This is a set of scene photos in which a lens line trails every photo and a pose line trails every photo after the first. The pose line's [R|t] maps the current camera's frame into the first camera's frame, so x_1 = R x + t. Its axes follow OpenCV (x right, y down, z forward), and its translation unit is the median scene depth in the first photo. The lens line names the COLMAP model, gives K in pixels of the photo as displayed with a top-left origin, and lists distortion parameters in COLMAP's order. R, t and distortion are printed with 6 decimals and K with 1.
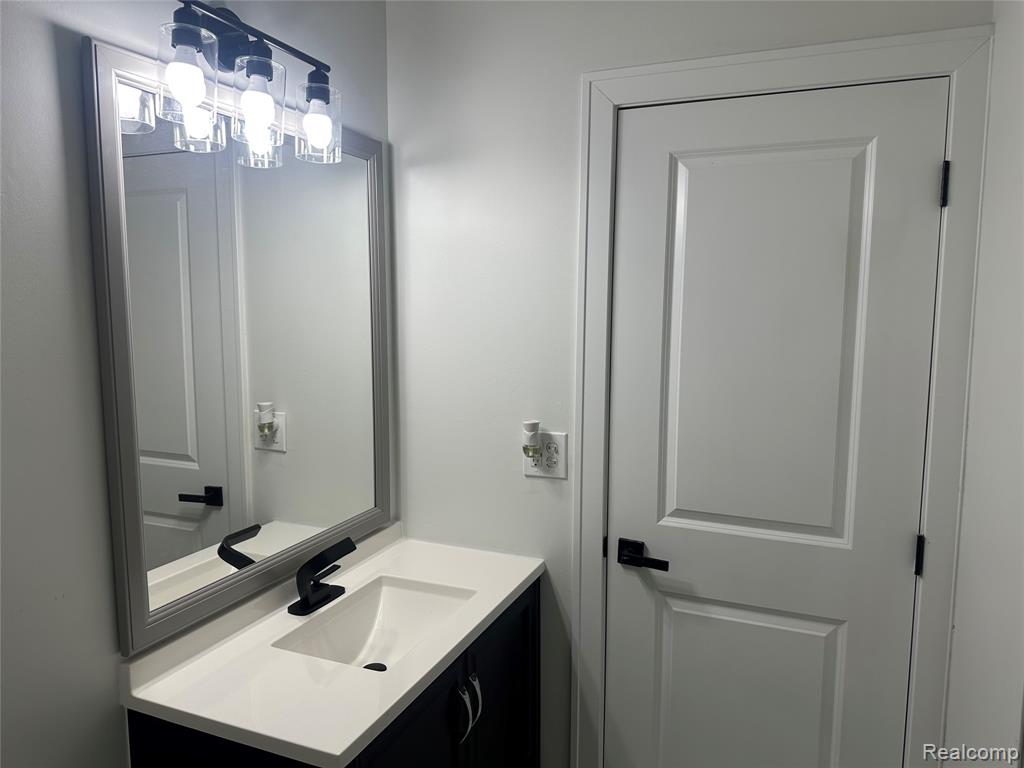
lens RADIAL K [[715.2, 0, 515.3], [0, 715.2, 380.0], [0, 0, 1]] dist [0.067569, -0.091901]
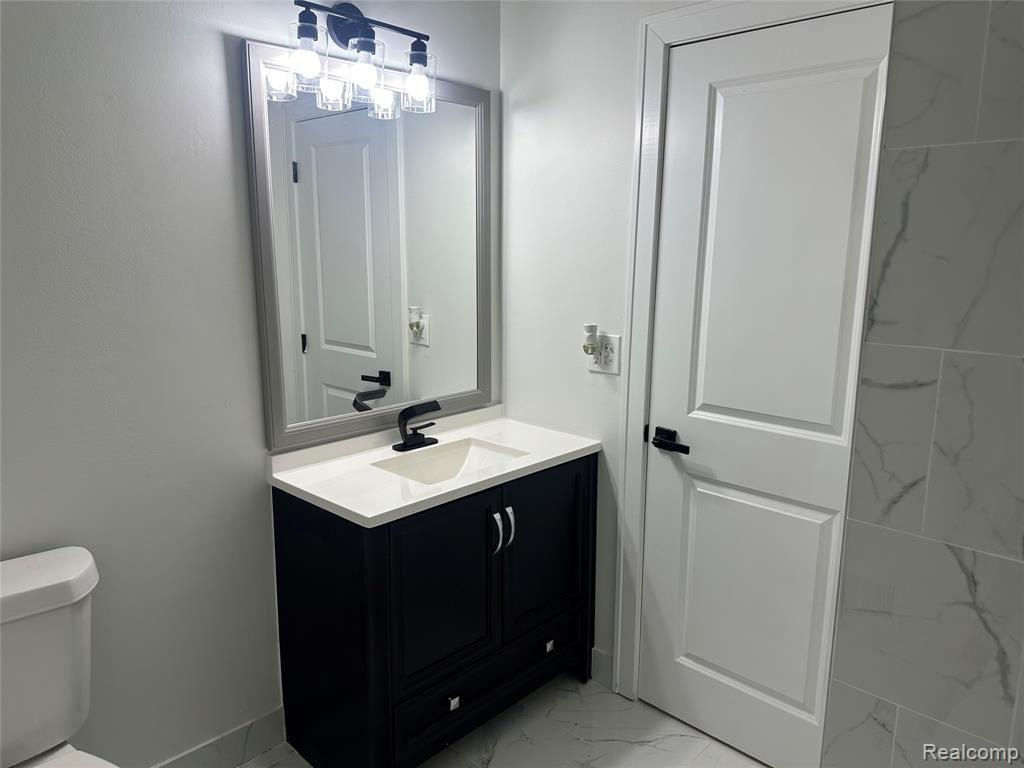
lens RADIAL K [[715.2, 0, 509.0], [0, 715.2, 378.5], [0, 0, 1]] dist [0.067569, -0.091901]
pose [[0.933887, 0.068555, -0.350935, 0.335995], [-0.041486, 0.995594, 0.084089, 0.056404], [0.355153, -0.063971, 0.932617, -0.177379]]
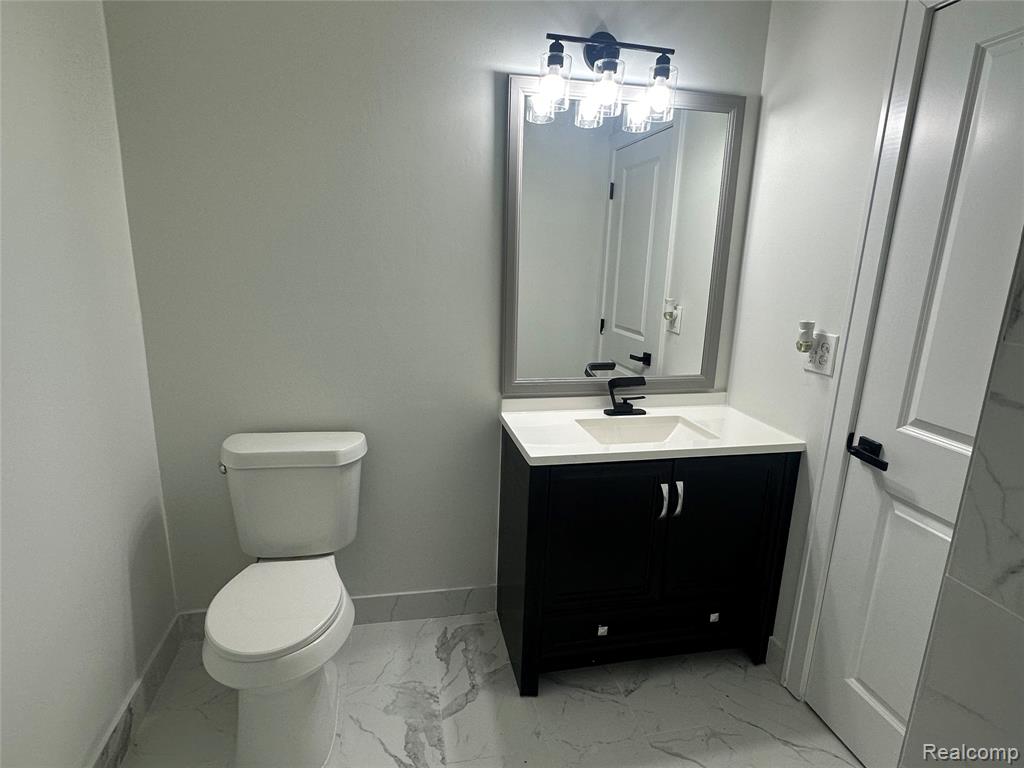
lens RADIAL K [[549.3, 0, 514.5], [0, 549.3, 387.2], [0, 0, 1]] dist [-0.002277, -0.000229]
pose [[0.576394, 0.203415, -0.791450, 0.504158], [-0.114675, 0.979073, 0.168121, 0.070222], [0.809086, -0.006144, 0.587659, 0.083660]]
